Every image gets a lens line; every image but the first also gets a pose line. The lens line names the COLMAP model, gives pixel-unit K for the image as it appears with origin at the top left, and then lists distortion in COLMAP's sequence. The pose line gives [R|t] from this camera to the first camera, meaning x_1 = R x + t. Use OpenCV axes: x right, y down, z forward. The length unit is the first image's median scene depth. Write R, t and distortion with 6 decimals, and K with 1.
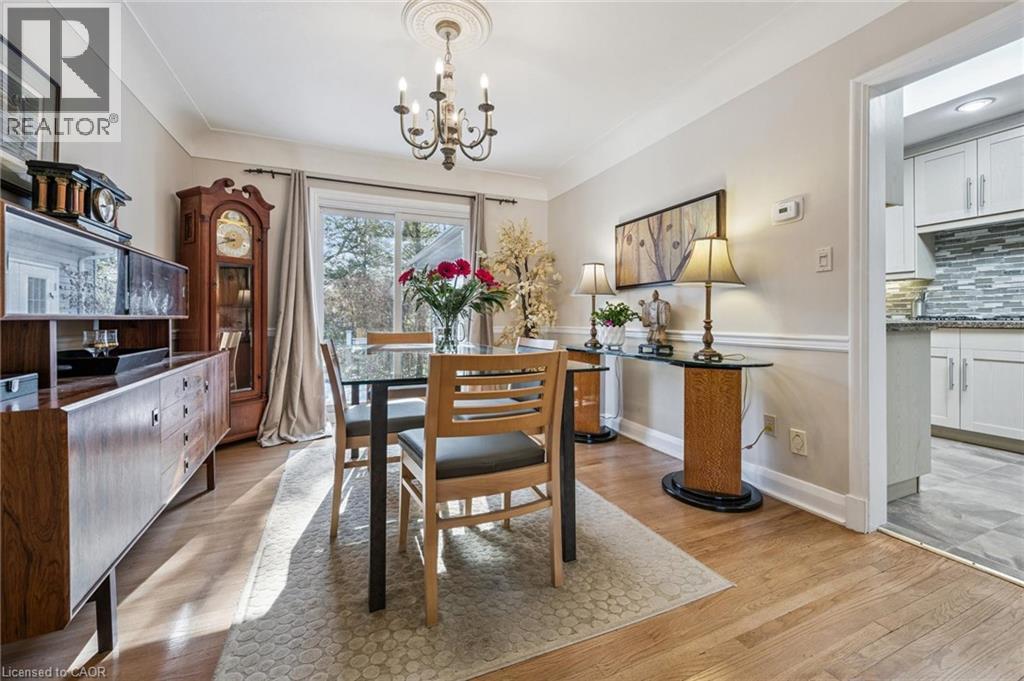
lens RADIAL K [[408.1, 0, 509.7], [0, 408.1, 317.0], [0, 0, 1]] dist [-0.000520, 0.000267]
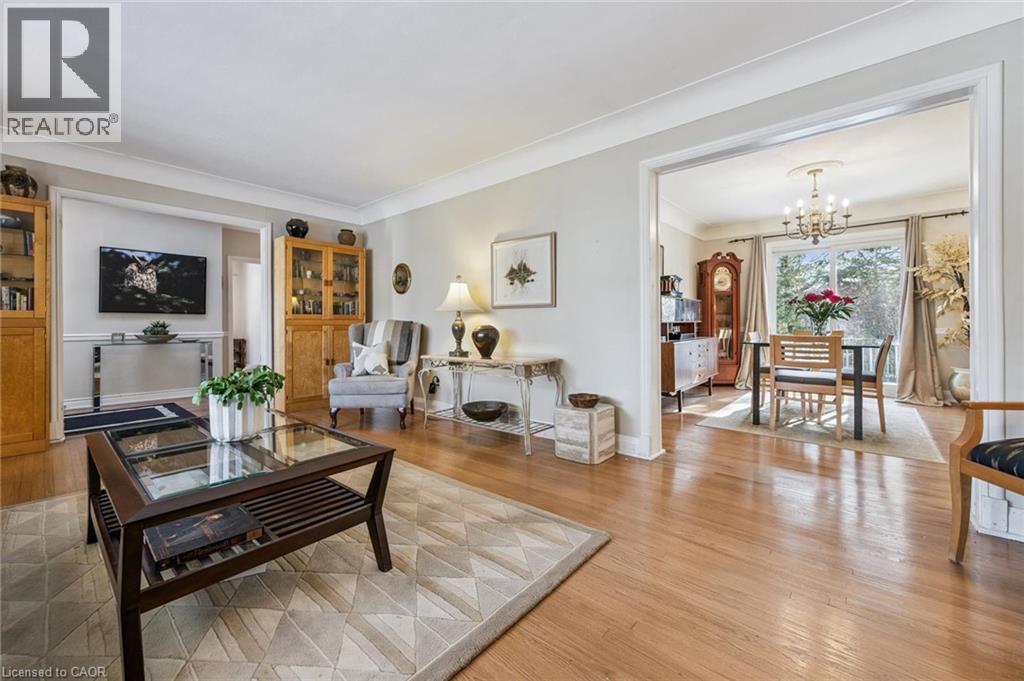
lens RADIAL K [[408.1, 0, 509.2], [0, 408.1, 323.0], [0, 0, 1]] dist [-0.000520, 0.000267]
pose [[0.429400, -0.000559, -0.903114, 0.605624], [0.007565, 0.999967, 0.002978, -0.004865], [0.903083, -0.008110, 0.429390, -0.711652]]
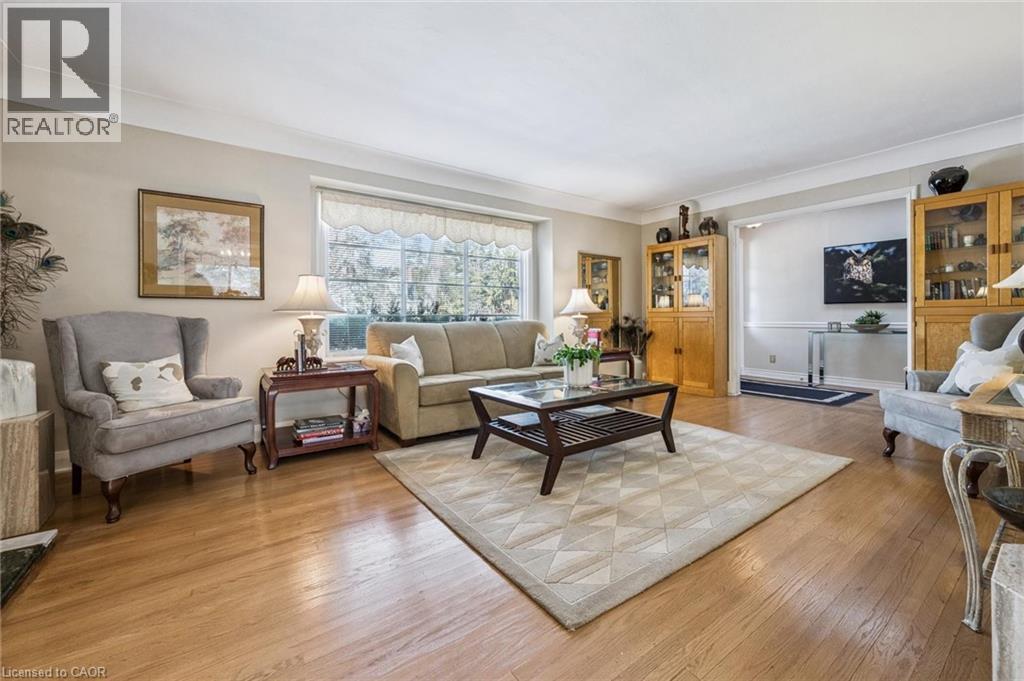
lens RADIAL K [[408.1, 0, 511.6], [0, 408.1, 317.6], [0, 0, 1]] dist [-0.000520, 0.000267]
pose [[-0.977026, 0.009794, -0.212894, 0.300402], [0.010921, 0.999932, -0.004118, 0.000308], [0.212839, -0.006349, -0.977067, -0.003049]]
